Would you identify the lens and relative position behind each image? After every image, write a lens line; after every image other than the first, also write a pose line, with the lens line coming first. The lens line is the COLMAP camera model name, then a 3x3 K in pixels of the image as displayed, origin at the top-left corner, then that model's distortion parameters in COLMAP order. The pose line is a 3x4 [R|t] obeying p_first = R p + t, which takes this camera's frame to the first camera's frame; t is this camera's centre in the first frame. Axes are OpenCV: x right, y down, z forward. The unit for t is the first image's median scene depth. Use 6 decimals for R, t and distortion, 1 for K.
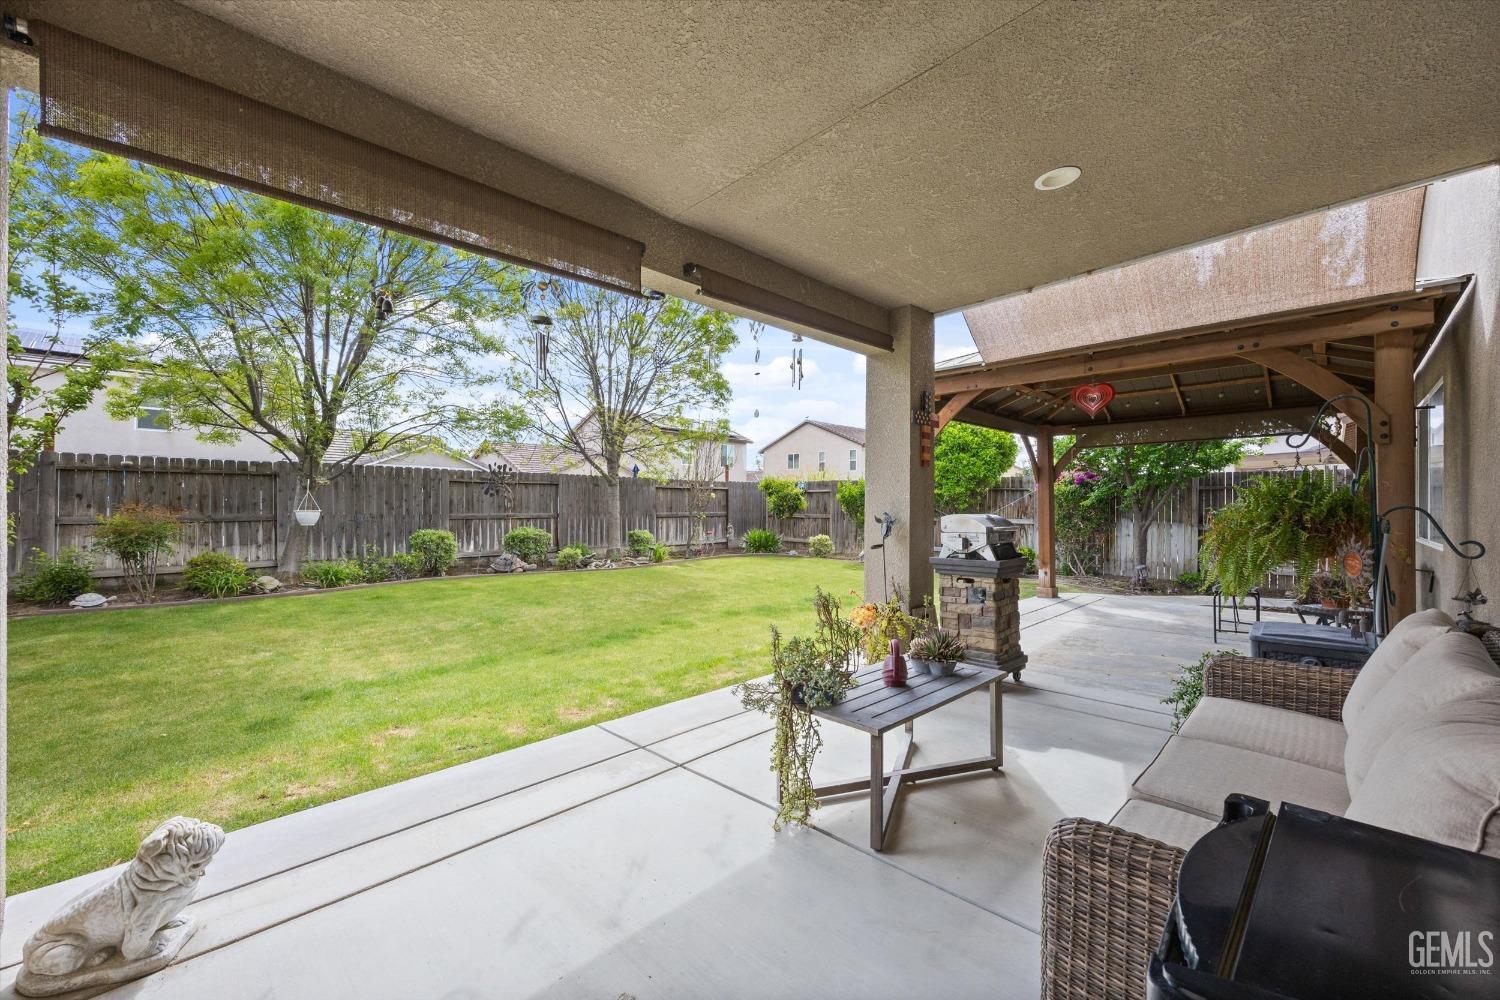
lens RADIAL K [[604.7, 0, 739.6], [0, 604.7, 503.8], [0, 0, 1]] dist [0.000281, 0.000029]
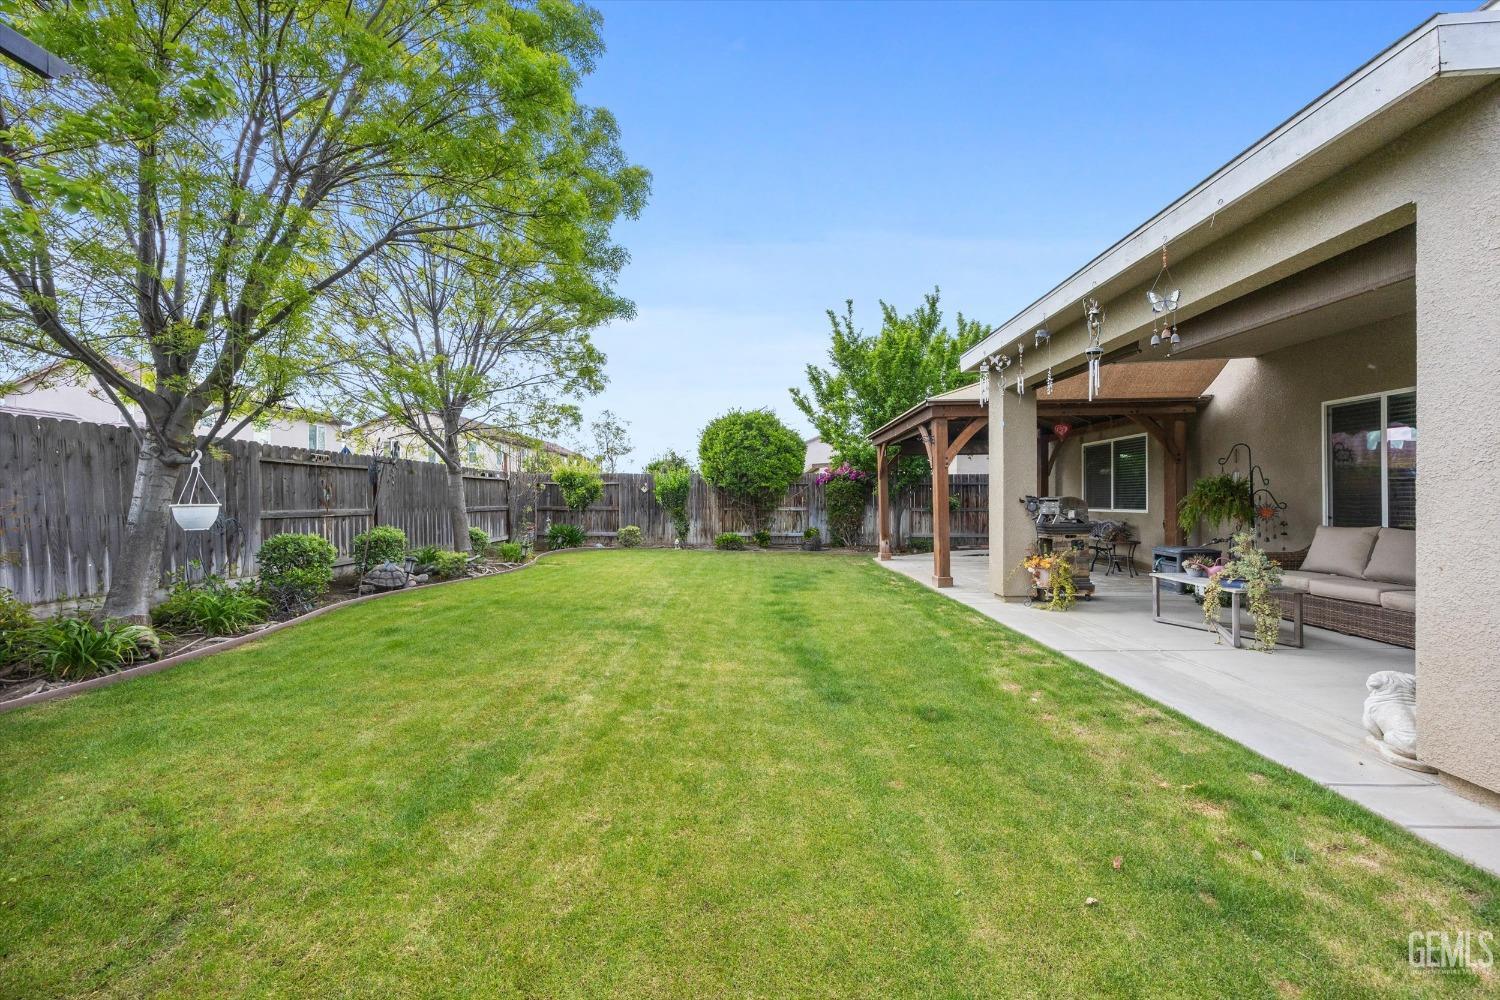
lens RADIAL K [[604.7, 0, 739.6], [0, 604.7, 503.8], [0, 0, 1]] dist [0.000281, 0.000029]
pose [[0.722136, -0.011792, 0.691650, -0.620395], [0.006508, 0.999926, 0.010253, 0.006575], [-0.691720, -0.002903, 0.722160, 0.192307]]
